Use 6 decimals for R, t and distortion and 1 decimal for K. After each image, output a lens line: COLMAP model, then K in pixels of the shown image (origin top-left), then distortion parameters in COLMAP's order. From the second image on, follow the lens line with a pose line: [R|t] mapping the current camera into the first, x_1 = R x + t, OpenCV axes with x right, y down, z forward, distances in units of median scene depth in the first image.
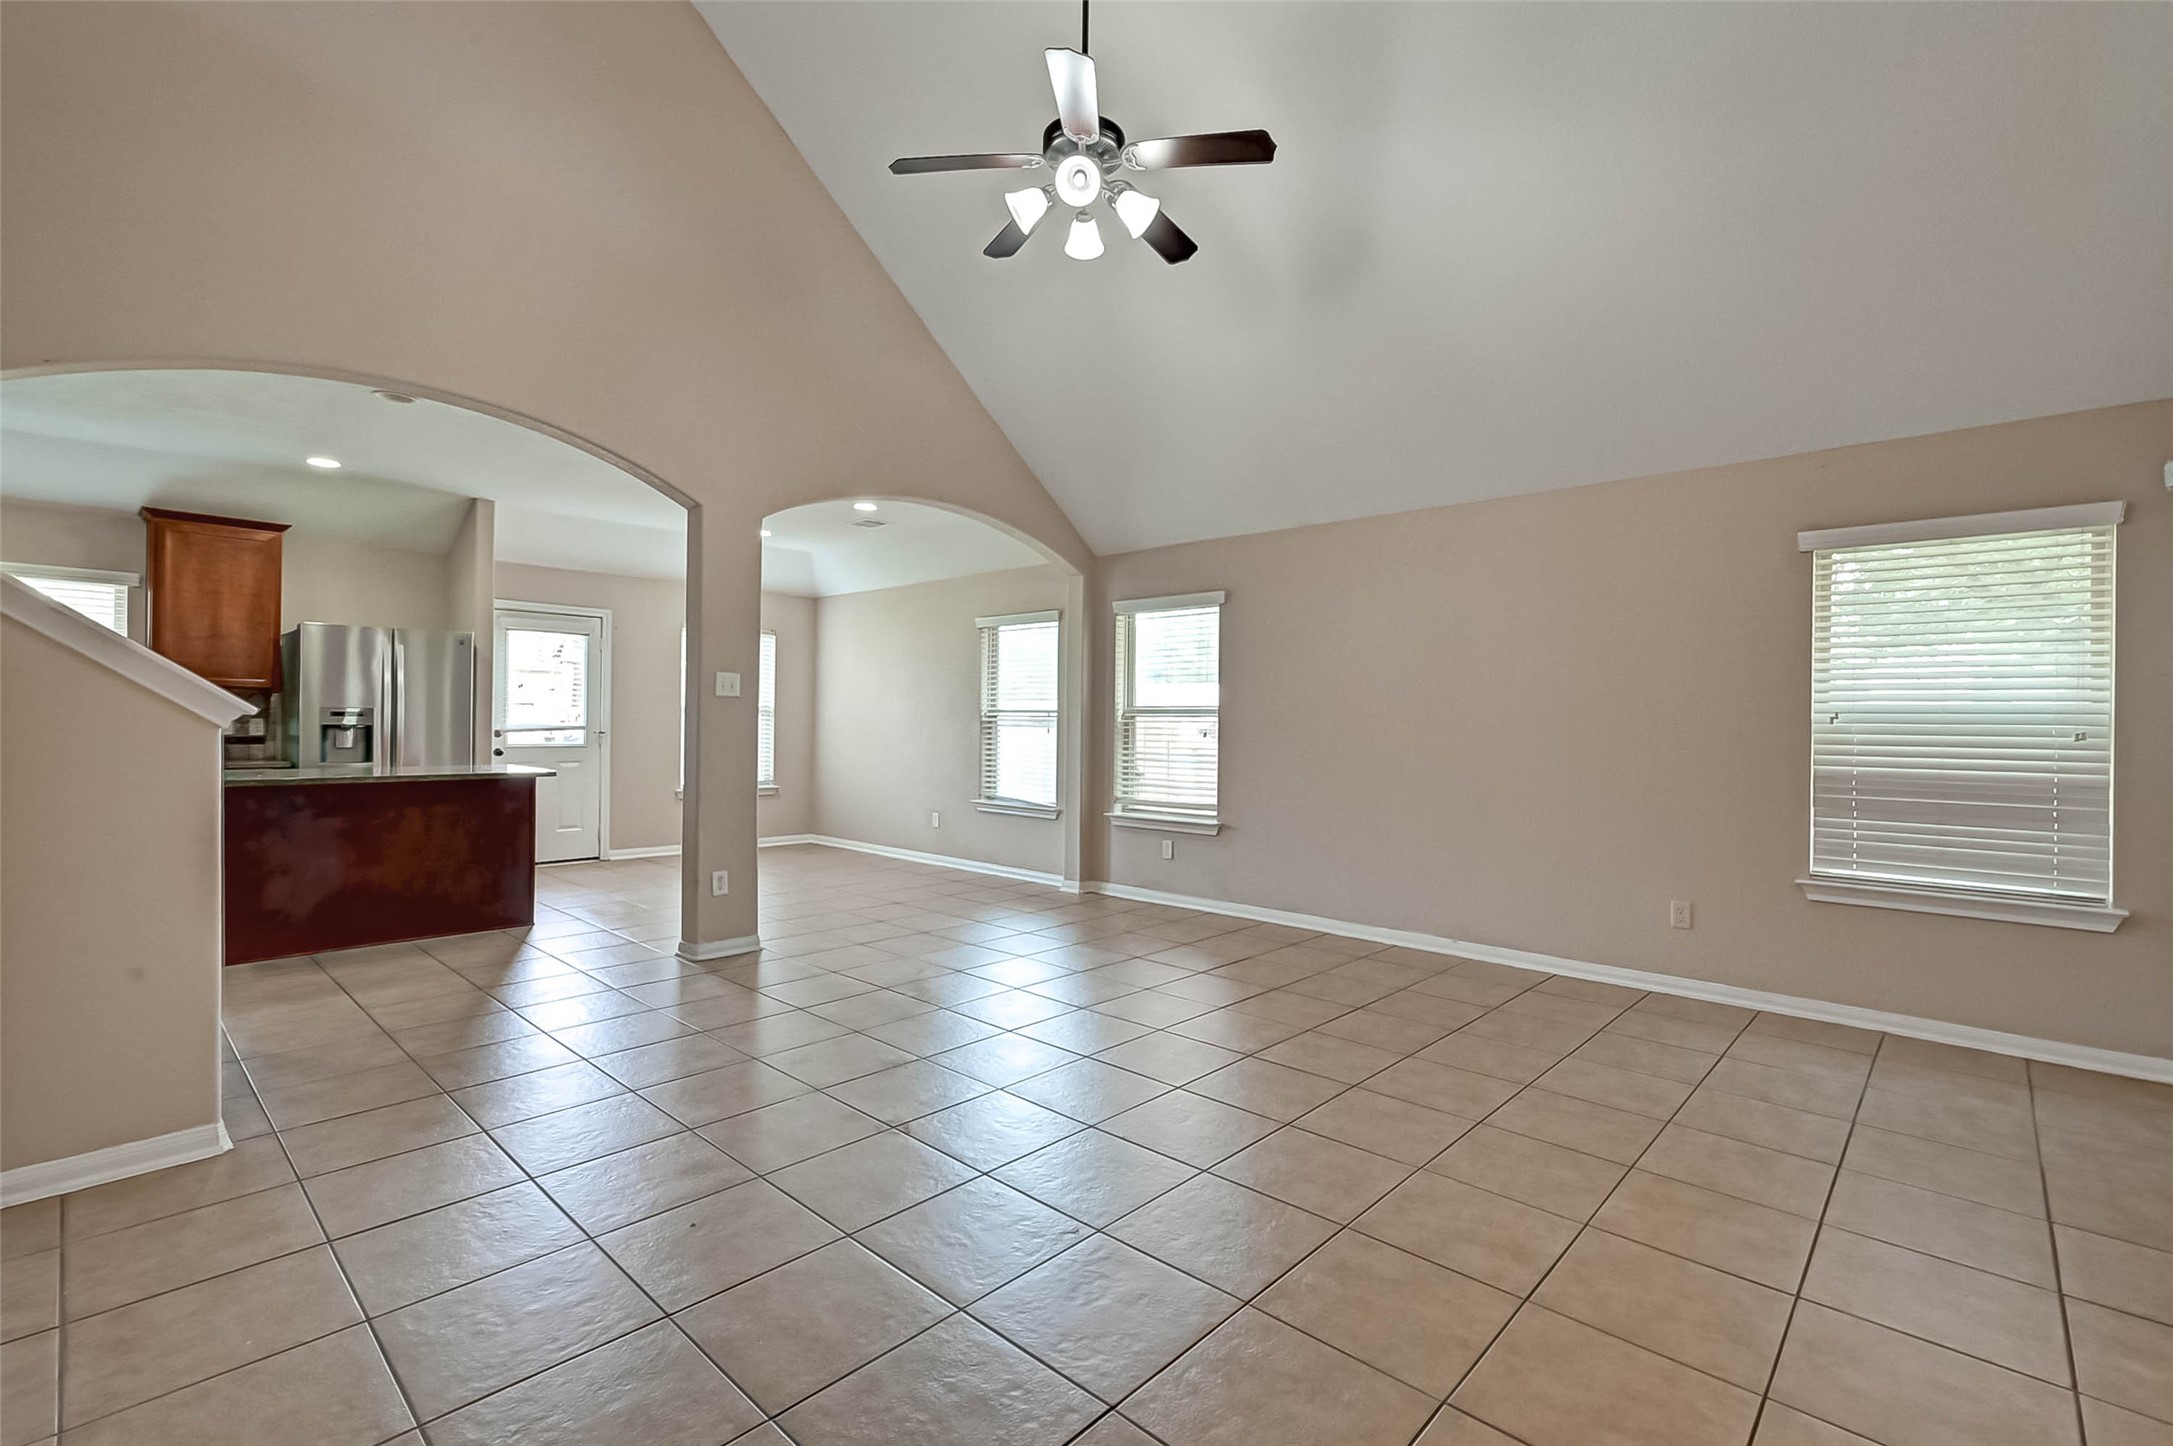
lens RADIAL K [[1014.3, 0, 1159.6], [0, 1014.3, 730.7], [0, 0, 1]] dist [-0.010474, 0.002031]
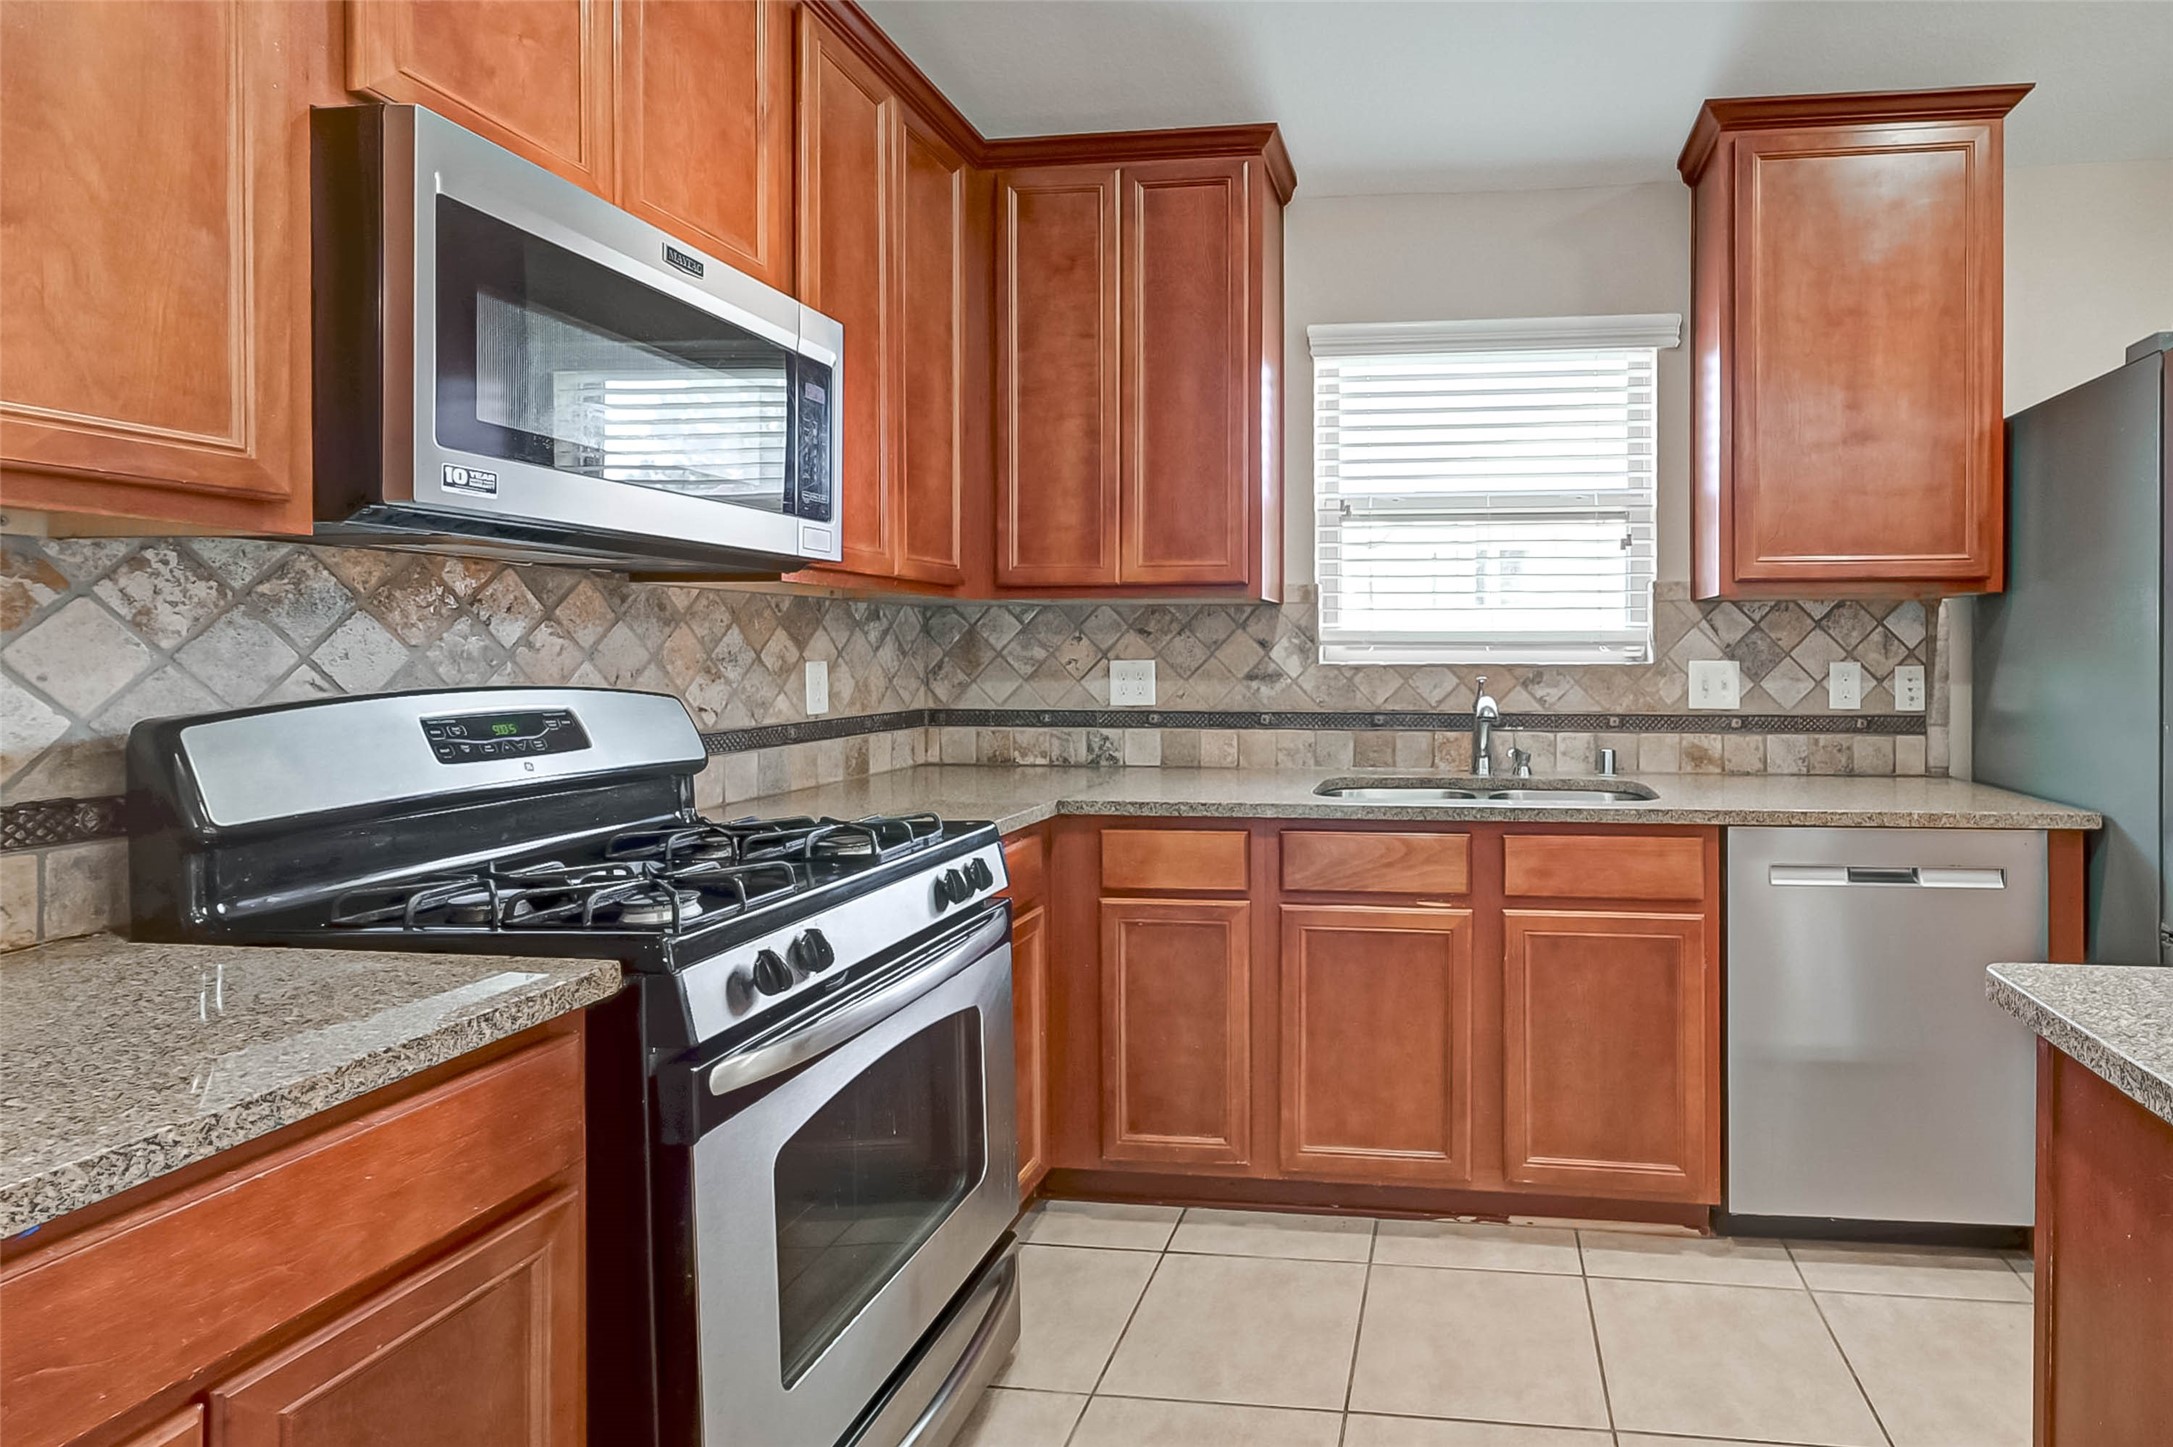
lens RADIAL K [[1104.4, 0, 1362.8], [0, 1104.4, 653.2], [0, 0, 1]] dist [-0.005627, 0.004958]
pose [[0.601796, -0.010818, -0.798577, -0.697549], [0.003769, 0.999936, -0.010706, -0.013568], [0.798641, 0.003433, 0.601798, 0.597504]]
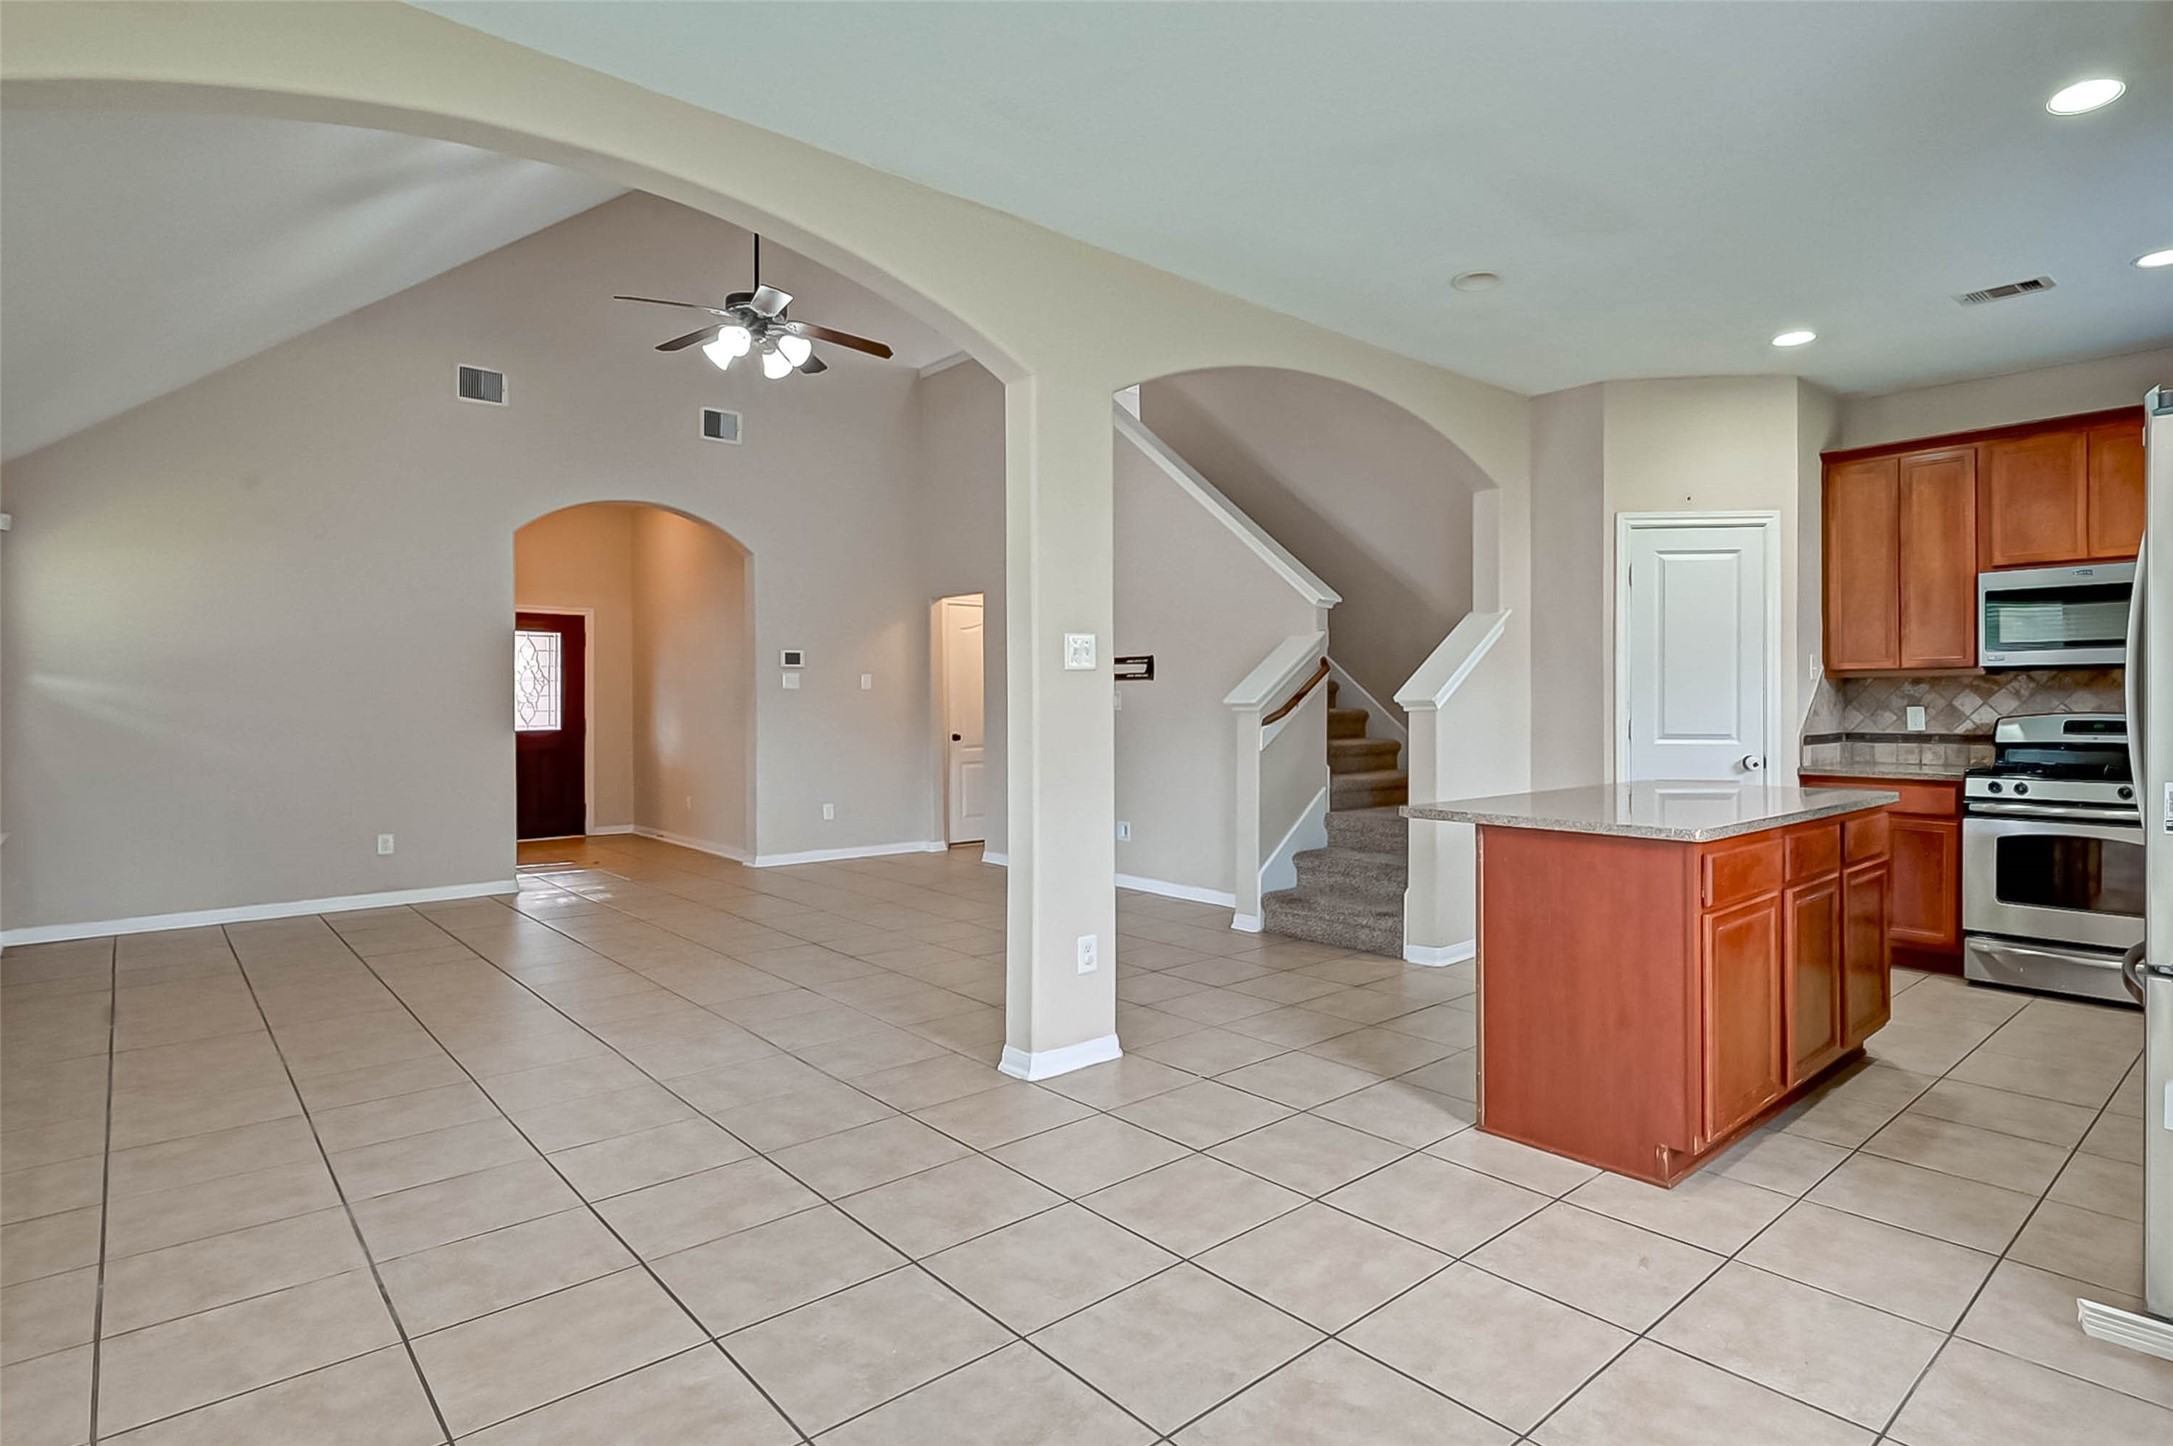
lens RADIAL K [[1125.0, 0, 1237.1], [0, 1125.0, 709.8], [0, 0, 1]] dist [-0.006968, 0.000174]
pose [[-0.997168, -0.010045, 0.074527, -0.482143], [-0.009089, 0.999872, 0.013150, -0.015646], [-0.074650, 0.012435, -0.997132, 1.384569]]
